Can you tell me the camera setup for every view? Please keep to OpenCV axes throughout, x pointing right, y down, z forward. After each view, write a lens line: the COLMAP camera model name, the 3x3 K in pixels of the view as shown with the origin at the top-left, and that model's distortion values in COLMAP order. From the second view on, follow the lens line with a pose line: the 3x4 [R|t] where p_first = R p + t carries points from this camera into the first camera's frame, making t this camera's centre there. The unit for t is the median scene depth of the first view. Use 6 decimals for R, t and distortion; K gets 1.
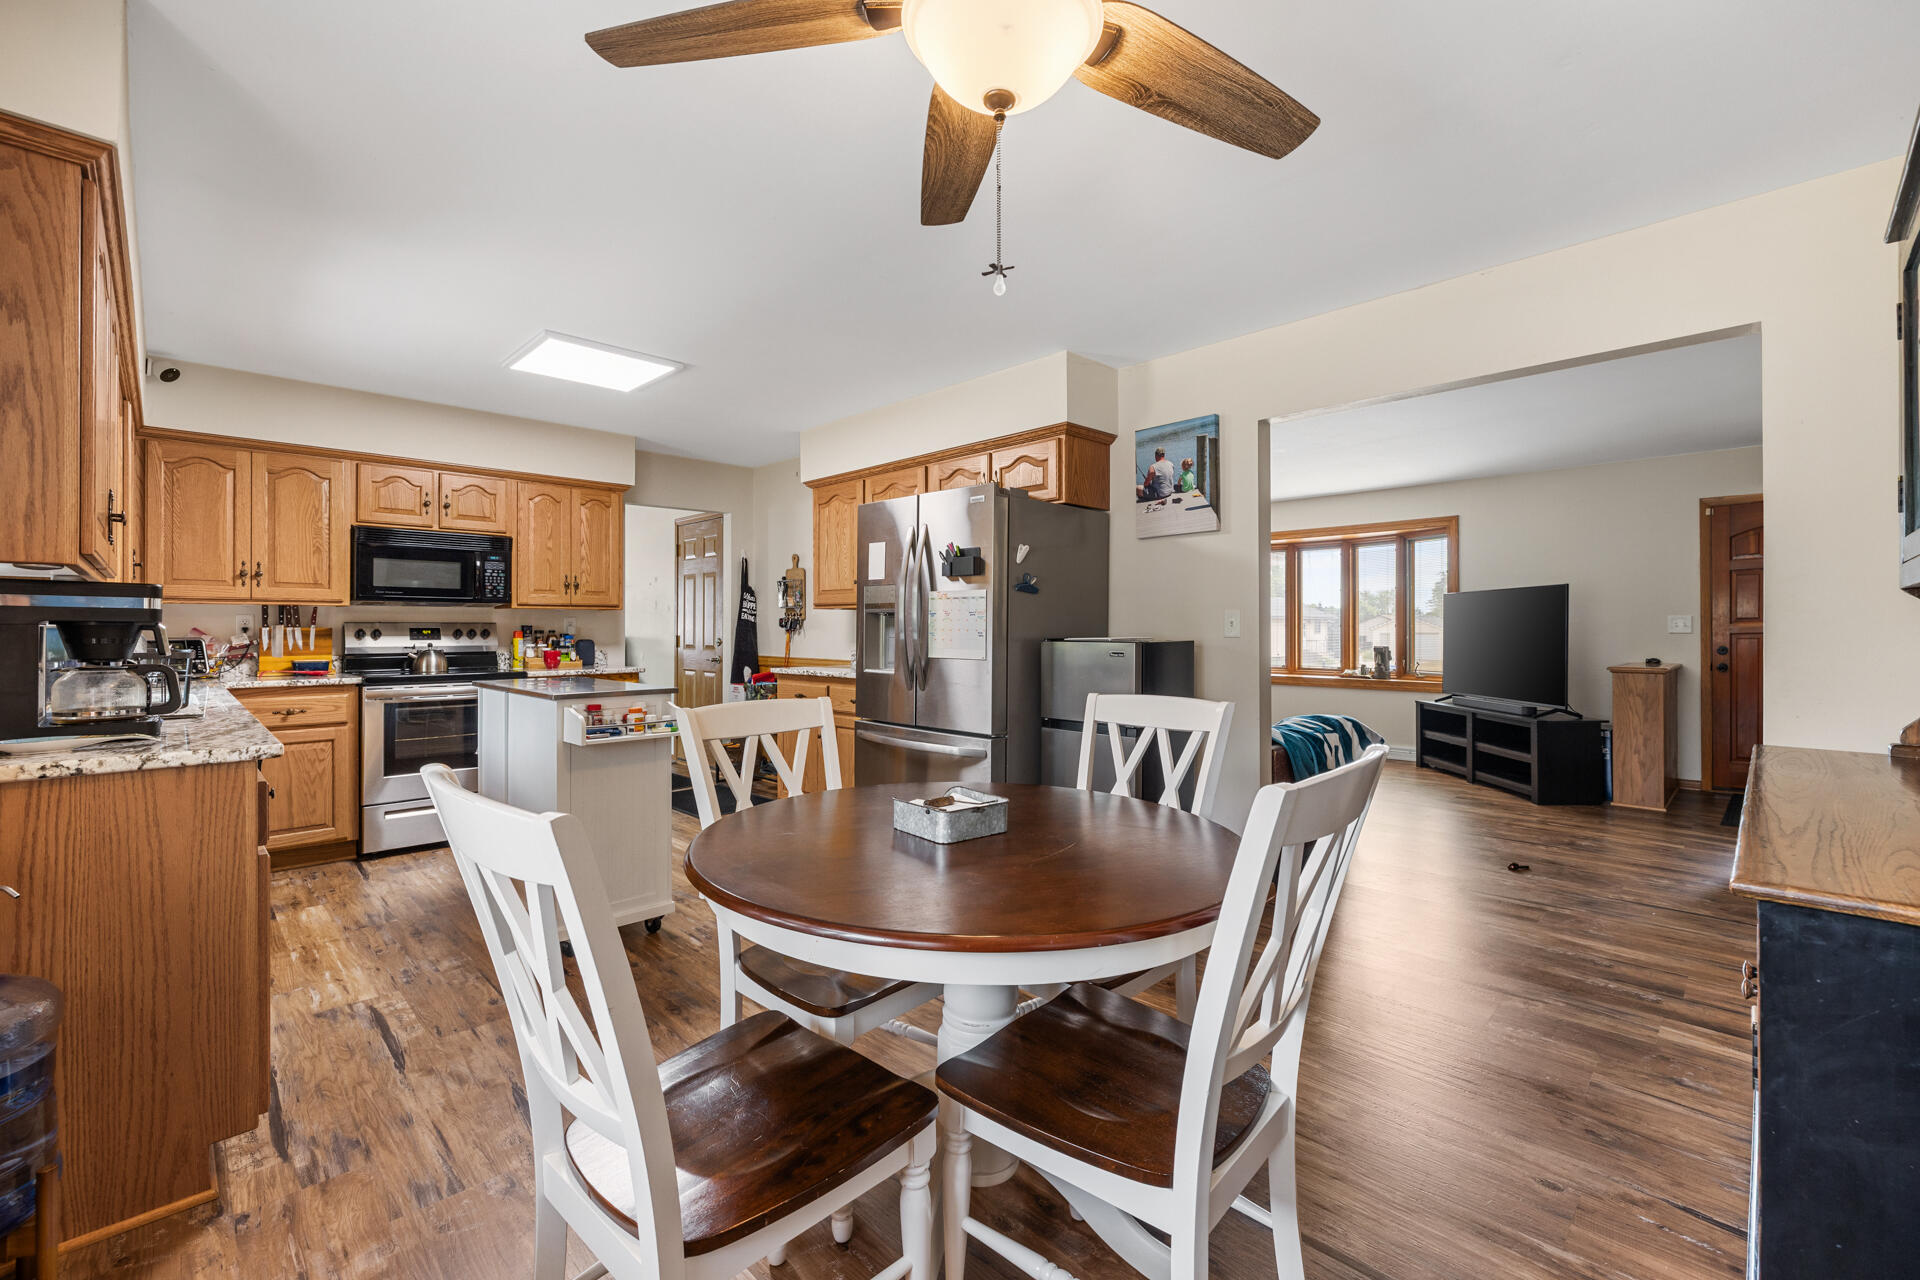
lens RADIAL K [[803.8, 0, 963.6], [0, 803.8, 629.0], [0, 0, 1]] dist [0.001316, -0.000197]
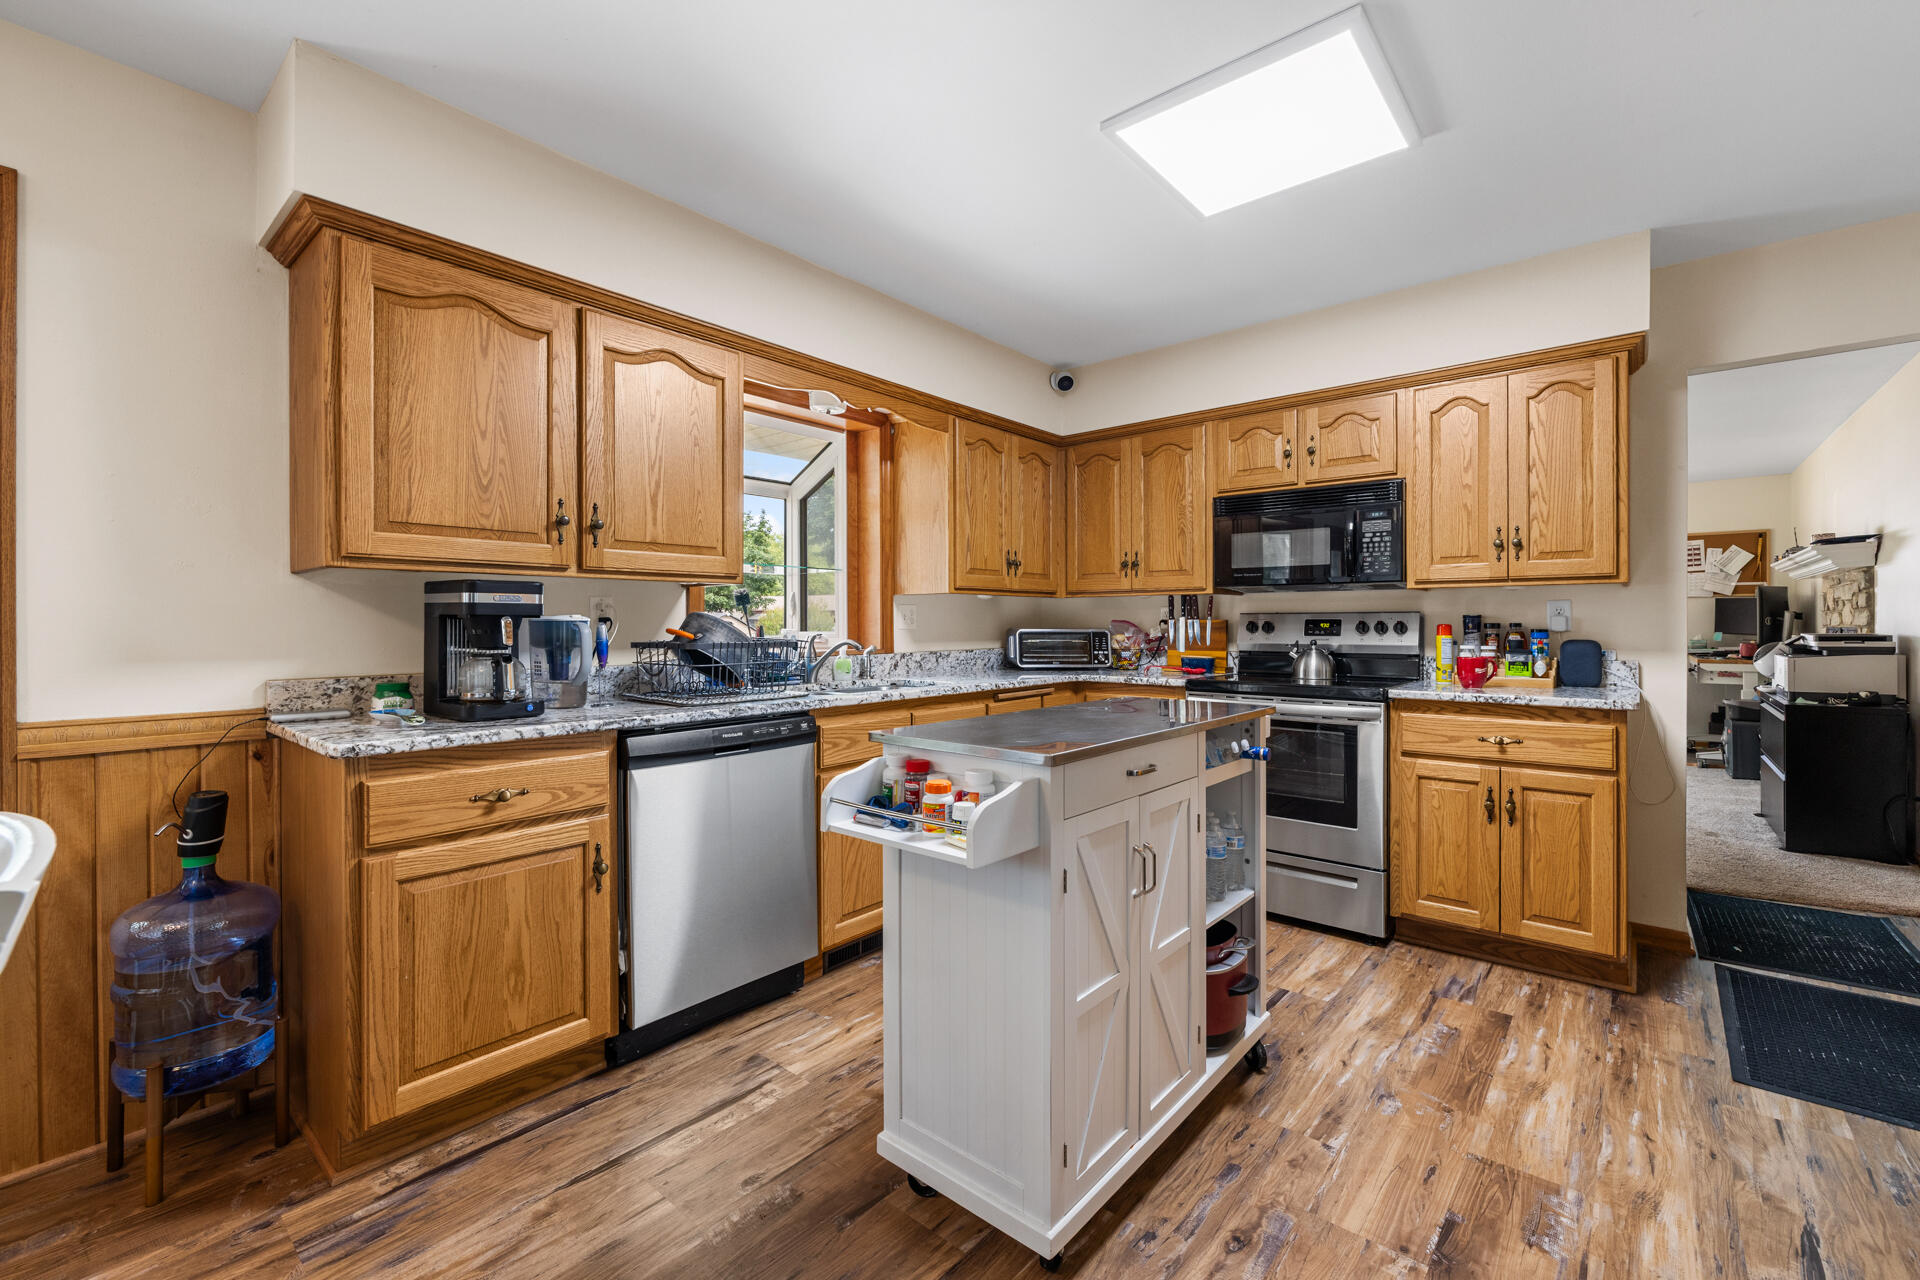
lens RADIAL K [[803.8, 0, 963.6], [0, 803.8, 629.0], [0, 0, 1]] dist [0.001316, -0.000197]
pose [[0.089648, 0.006978, -0.995949, 0.052740], [0.000398, 0.999975, 0.007042, 0.001865], [0.995973, -0.001028, 0.089643, 0.649147]]
